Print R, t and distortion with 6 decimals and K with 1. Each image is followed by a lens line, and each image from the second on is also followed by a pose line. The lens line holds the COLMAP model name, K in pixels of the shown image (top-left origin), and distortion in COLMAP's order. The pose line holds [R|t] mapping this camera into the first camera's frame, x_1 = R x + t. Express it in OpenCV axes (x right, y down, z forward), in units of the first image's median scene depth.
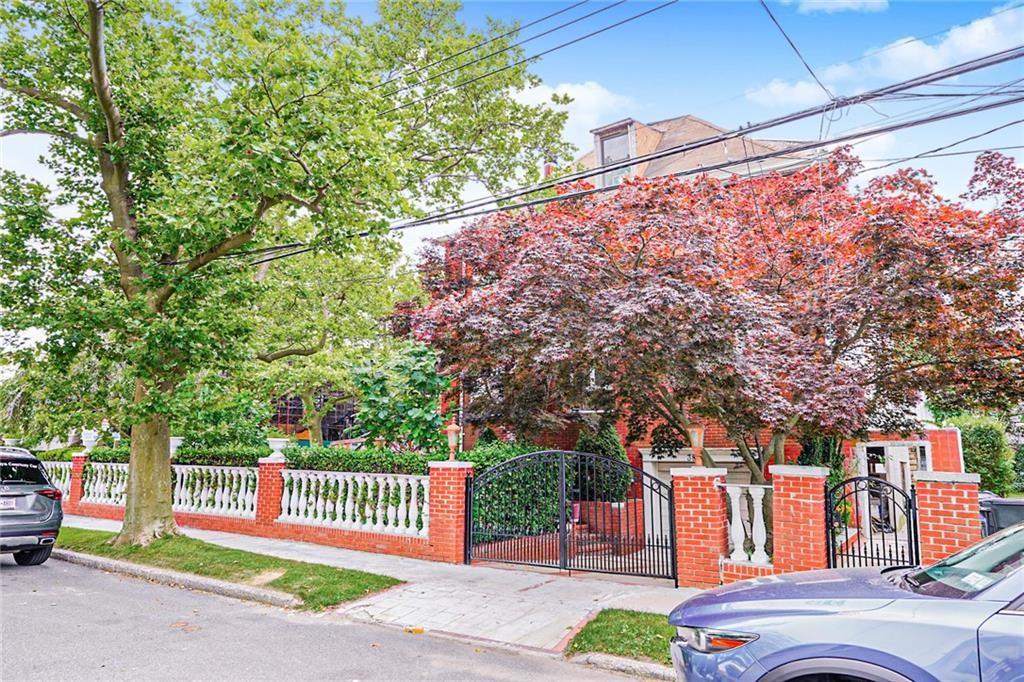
lens RADIAL K [[675.0, 0, 503.5], [0, 675.0, 339.0], [0, 0, 1]] dist [-0.002164, 0.000168]
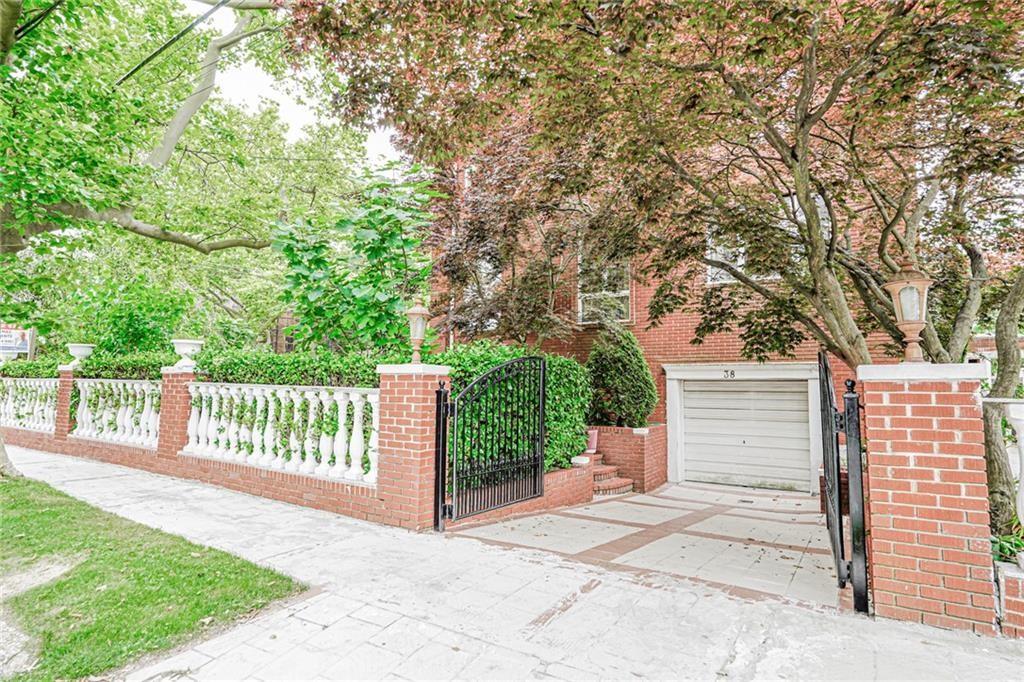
lens RADIAL K [[552.3, 0, 512.4], [0, 552.3, 342.8], [0, 0, 1]] dist [0.000032, 0.000888]
pose [[0.999610, 0.008163, 0.026714, -0.001823], [-0.010607, 0.995642, 0.092658, 0.104996], [-0.025842, -0.092905, 0.995340, 0.461358]]
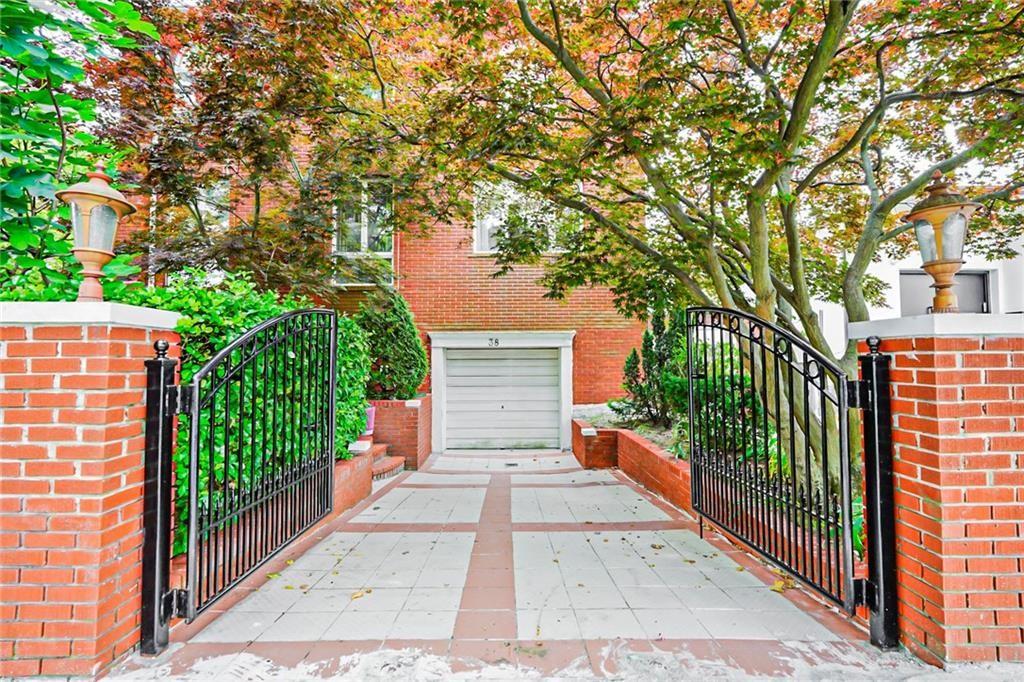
lens RADIAL K [[466.3, 0, 512.6], [0, 466.3, 340.9], [0, 0, 1]] dist [-0.005517, 0.001881]
pose [[0.827237, 0.015912, 0.561628, -0.035490], [-0.091539, 0.990060, 0.106779, 0.146009], [-0.554346, -0.139742, 0.820471, 0.681180]]
